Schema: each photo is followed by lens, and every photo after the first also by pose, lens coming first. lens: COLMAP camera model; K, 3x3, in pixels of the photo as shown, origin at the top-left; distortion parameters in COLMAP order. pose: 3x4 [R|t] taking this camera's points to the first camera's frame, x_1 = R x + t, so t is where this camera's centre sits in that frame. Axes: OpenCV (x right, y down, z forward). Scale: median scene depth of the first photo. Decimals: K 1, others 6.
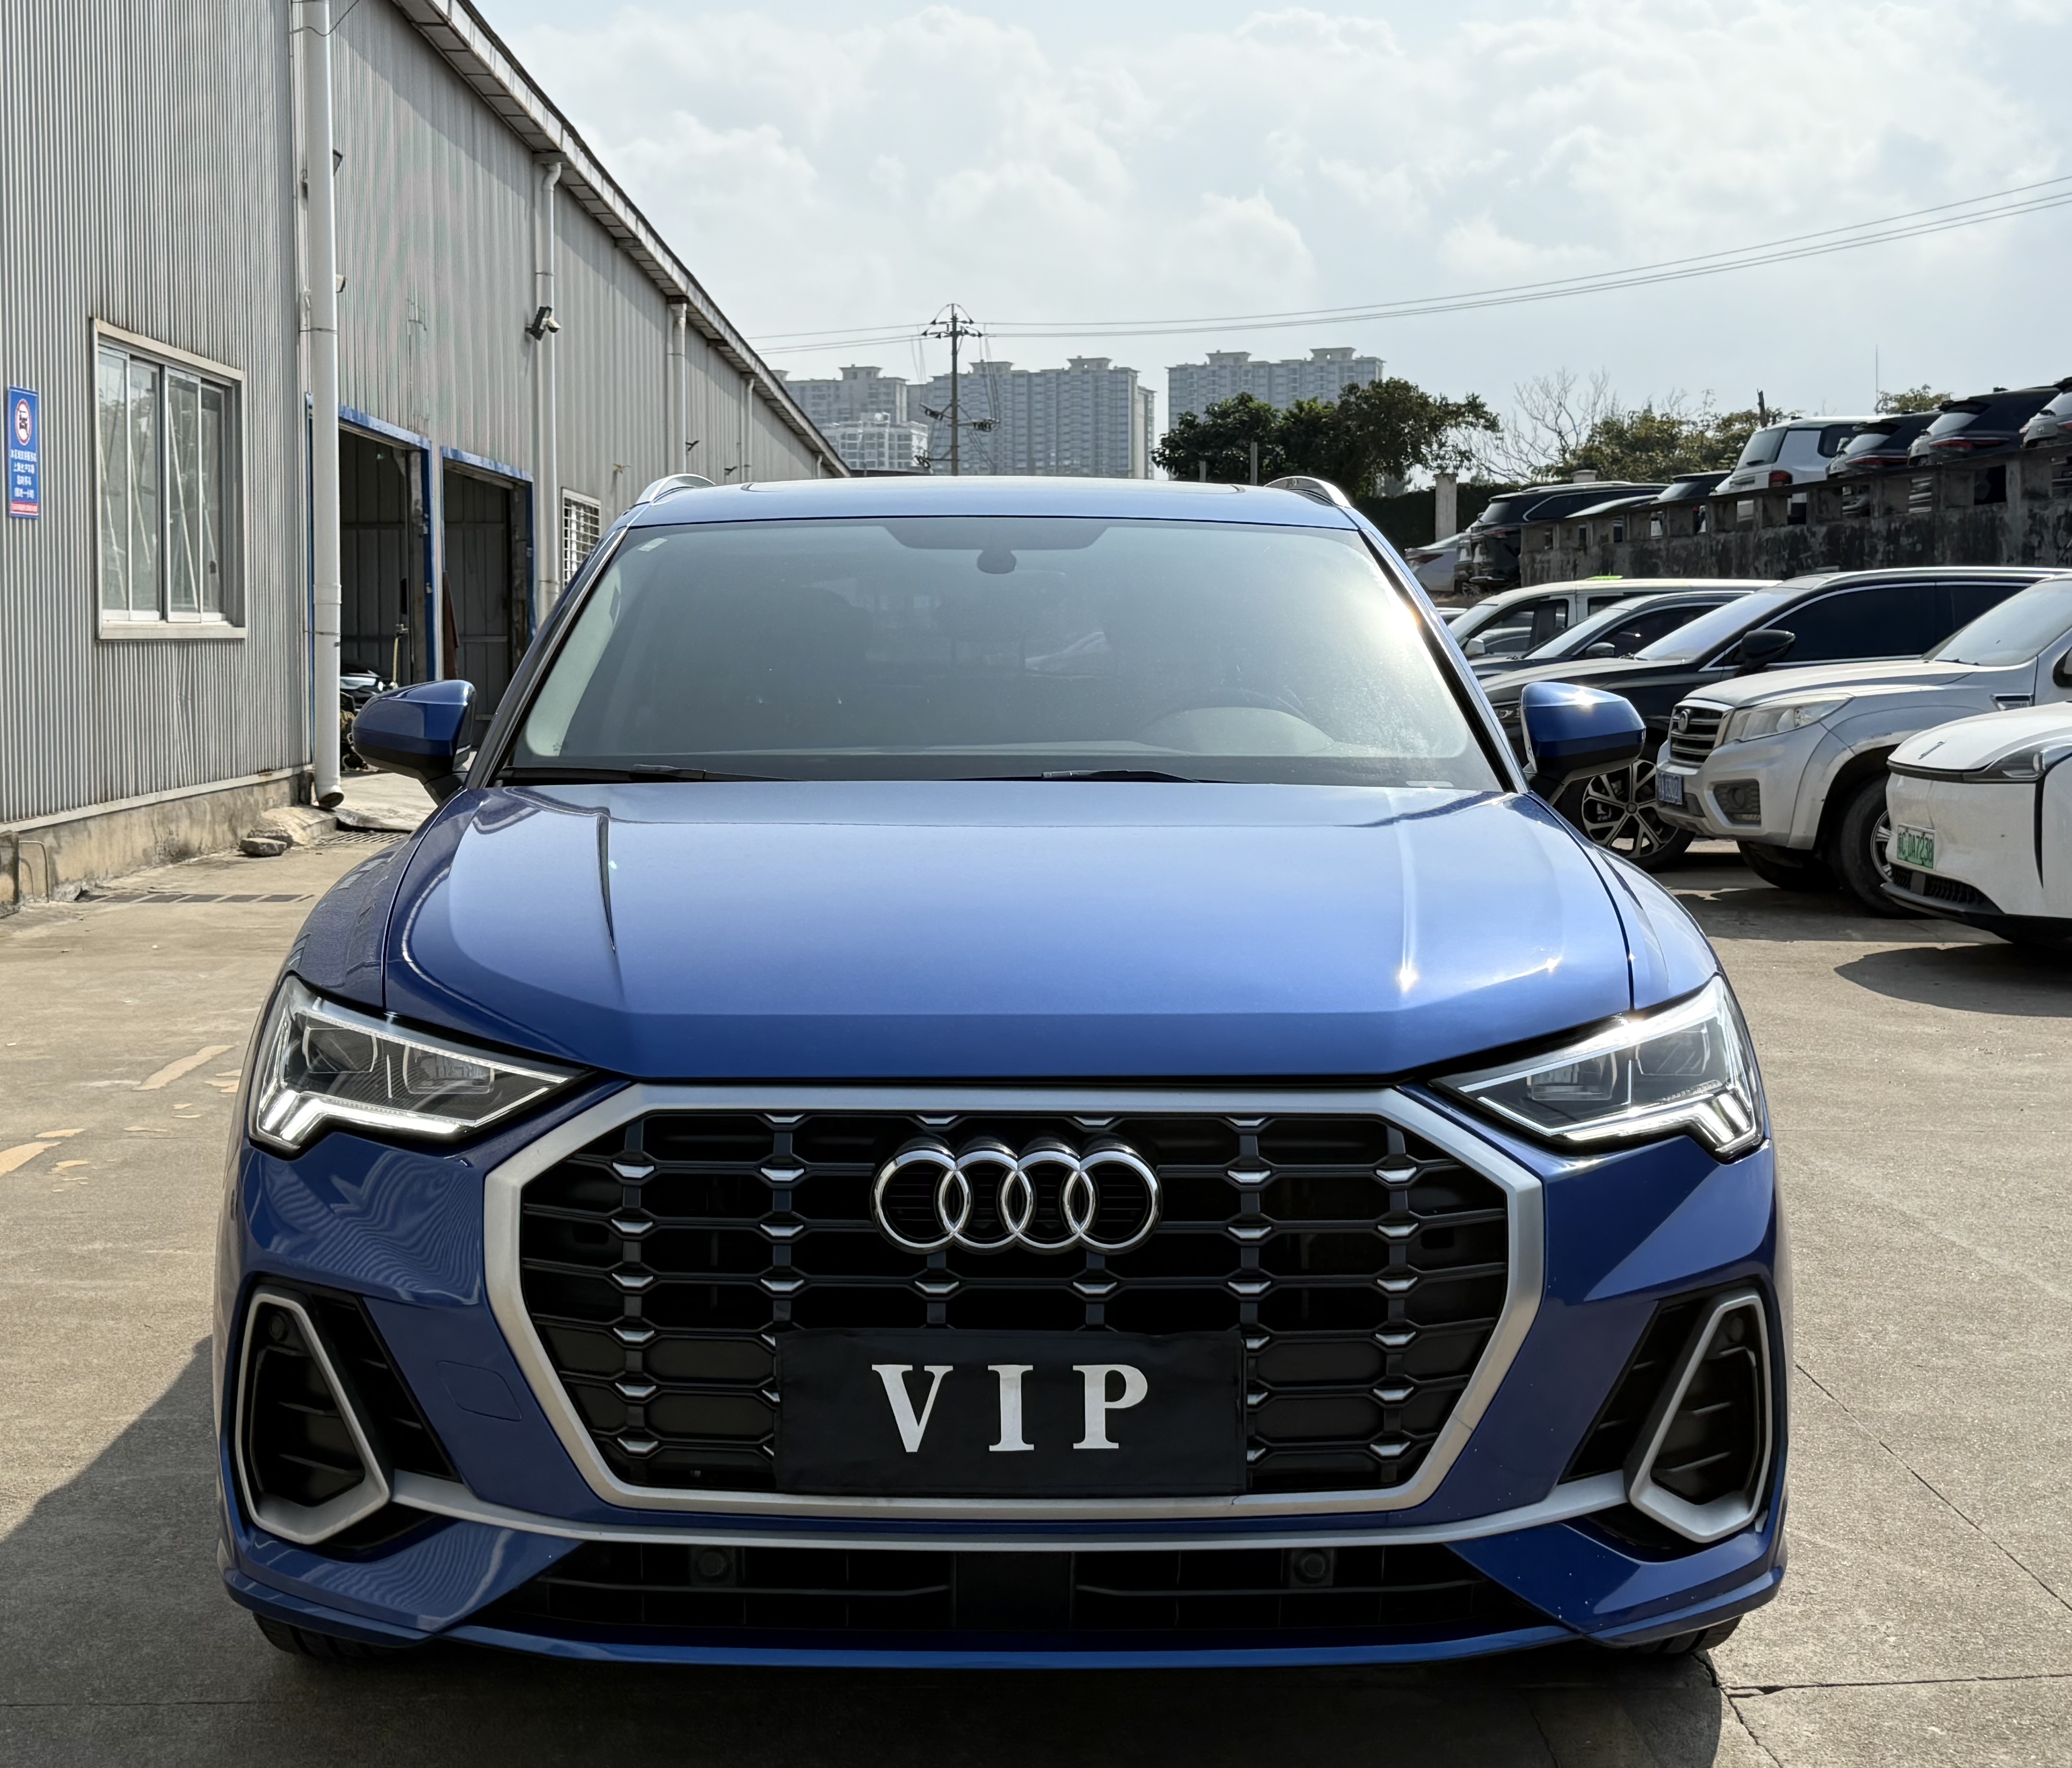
lens RADIAL K [[3059.2, 0, 1036.0], [0, 3059.2, 884.0], [0, 0, 1]] dist [0.139689, -0.011597]
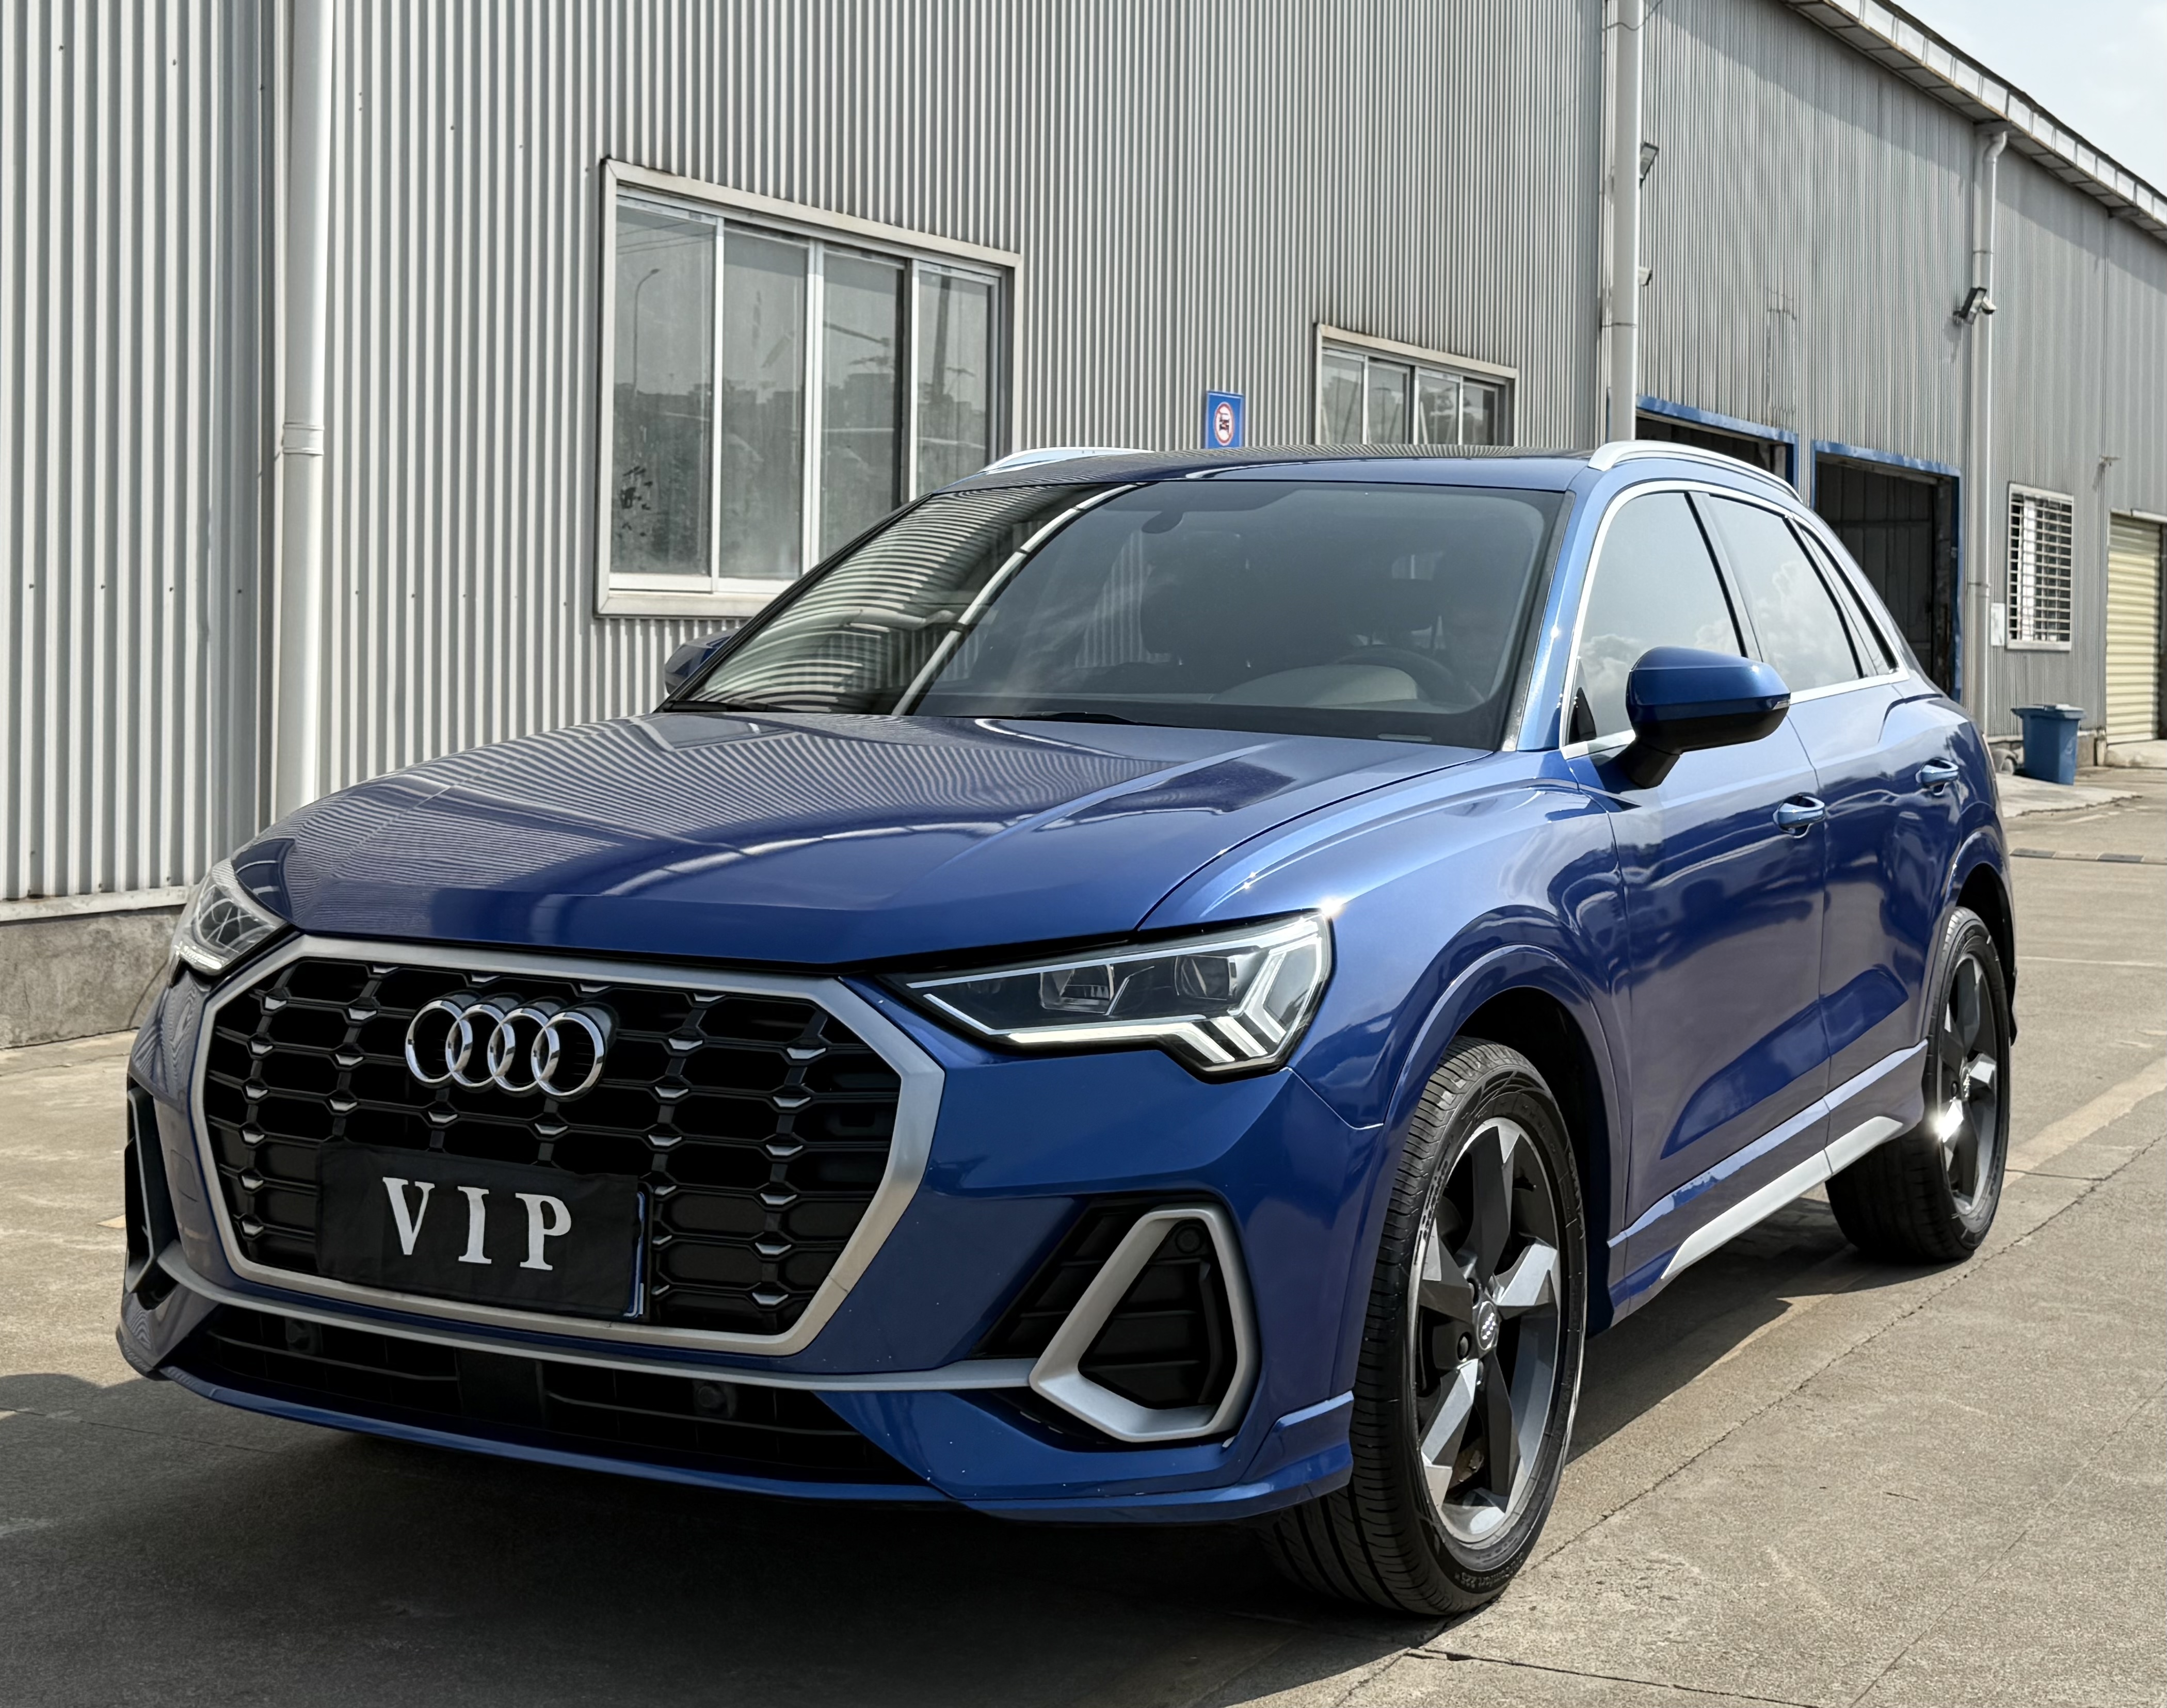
lens RADIAL K [[3350.7, 0, 1083.6], [0, 3350.7, 757.9], [0, 0, 1]] dist [0.059403, 0.198535]
pose [[0.871476, 0.031276, -0.489440, 0.764707], [-0.055563, 0.997836, -0.035170, 0.024812], [0.487281, 0.057844, 0.871328, -0.005148]]
